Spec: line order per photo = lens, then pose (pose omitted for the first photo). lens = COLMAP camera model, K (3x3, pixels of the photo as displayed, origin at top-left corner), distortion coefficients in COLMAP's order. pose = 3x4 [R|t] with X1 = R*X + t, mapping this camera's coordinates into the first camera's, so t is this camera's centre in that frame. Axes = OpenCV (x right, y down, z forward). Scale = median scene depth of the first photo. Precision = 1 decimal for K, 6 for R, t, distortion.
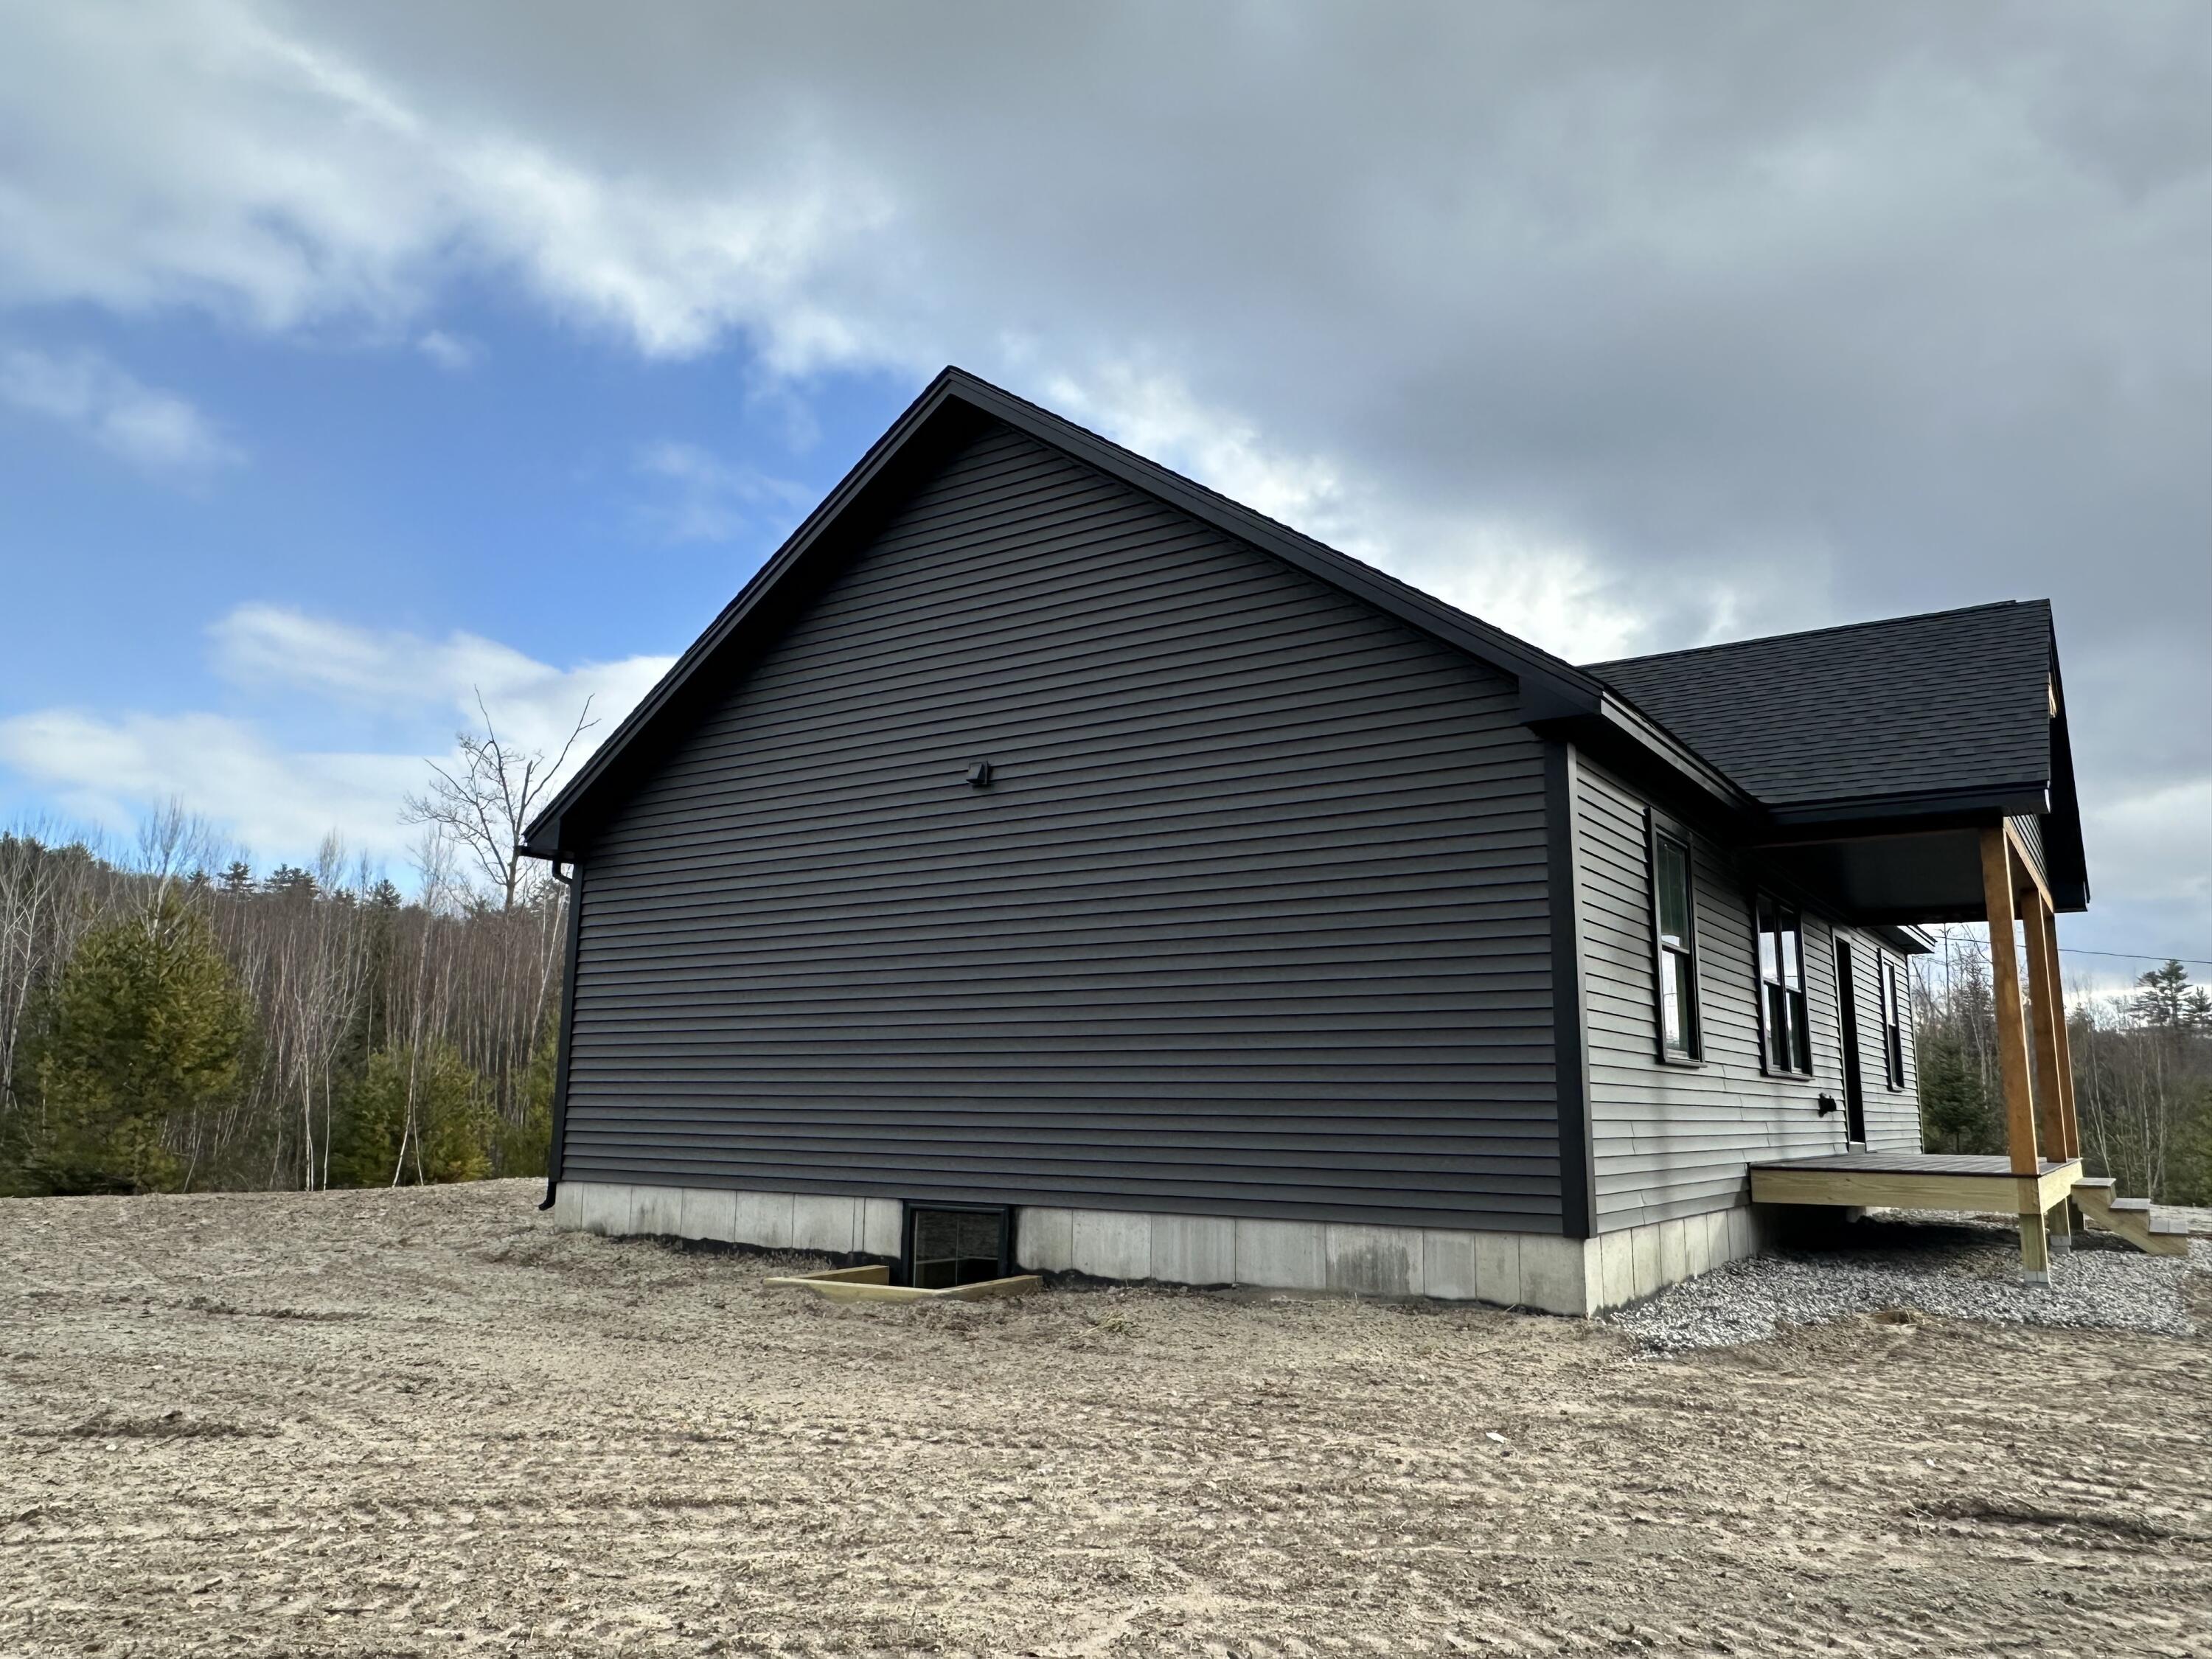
lens RADIAL K [[1552.7, 0, 1106.0], [0, 1552.7, 829.5], [0, 0, 1]] dist [0.001858, 0.000235]
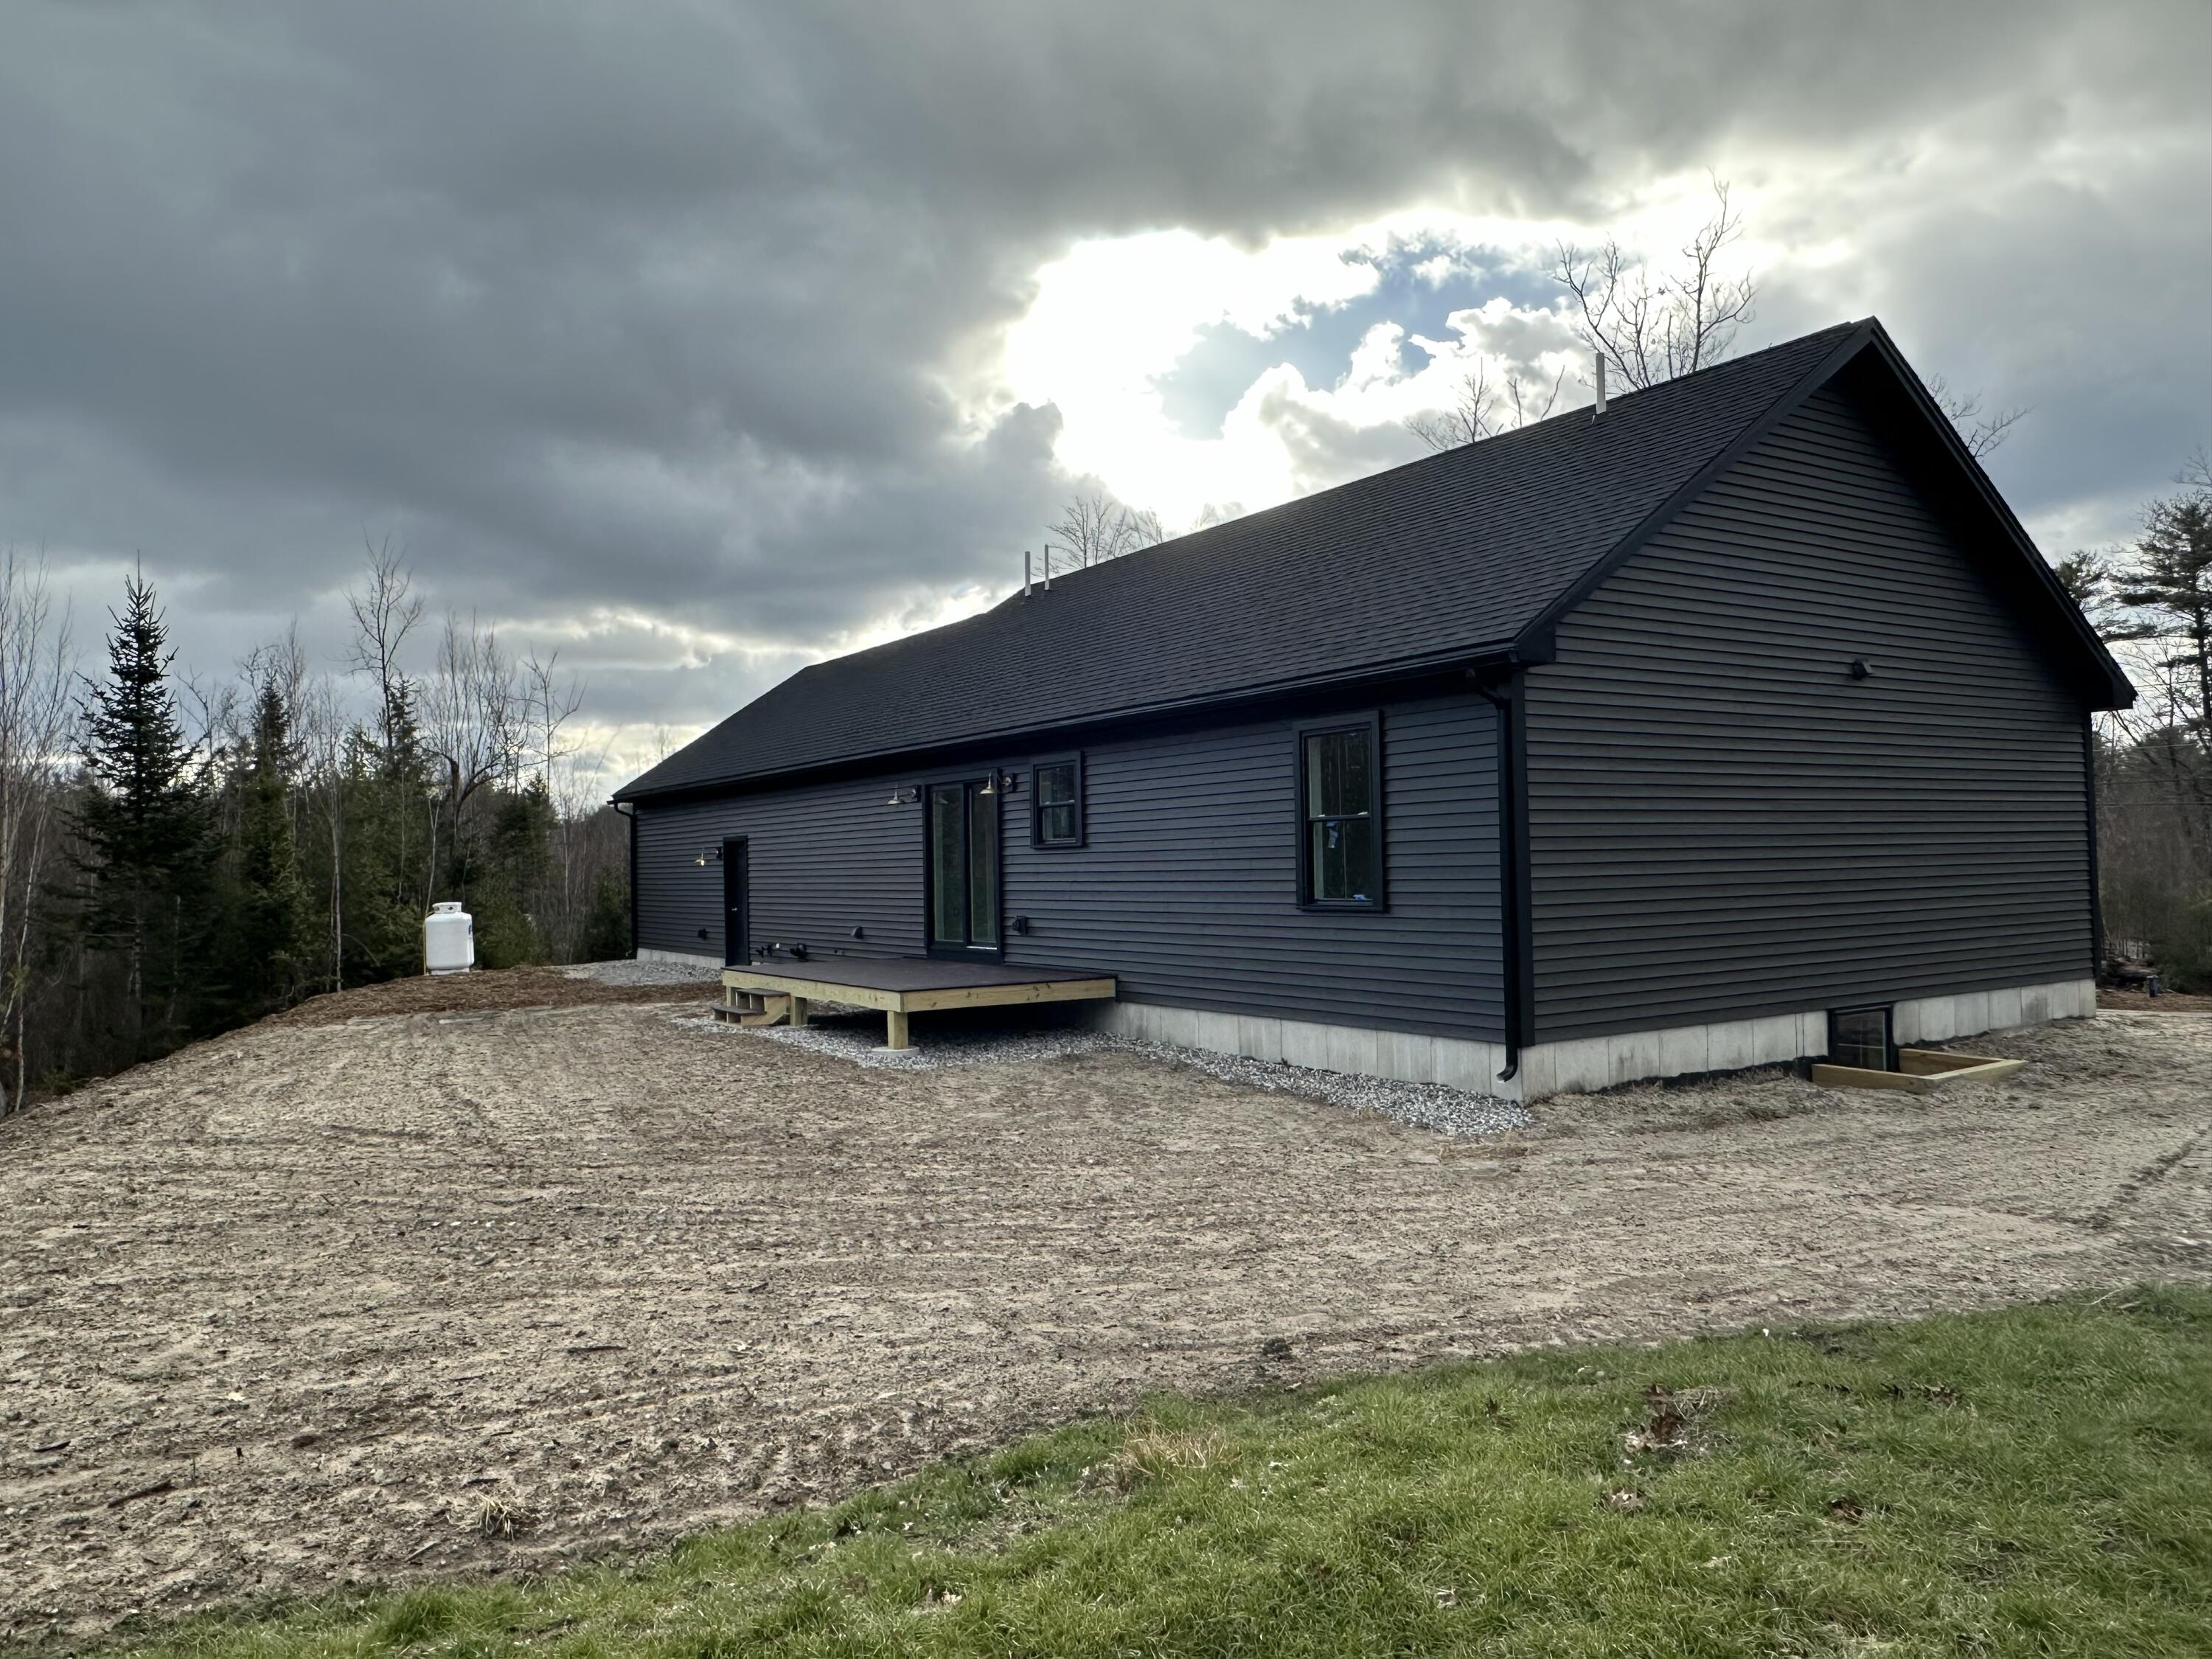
lens RADIAL K [[1552.7, 0, 1106.0], [0, 1552.7, 829.5], [0, 0, 1]] dist [0.001858, 0.000235]
pose [[0.391567, 0.000521, 0.920149, -1.348247], [-0.137273, 0.988842, 0.057857, 0.095555], [-0.909852, -0.148966, 0.387270, 0.967617]]
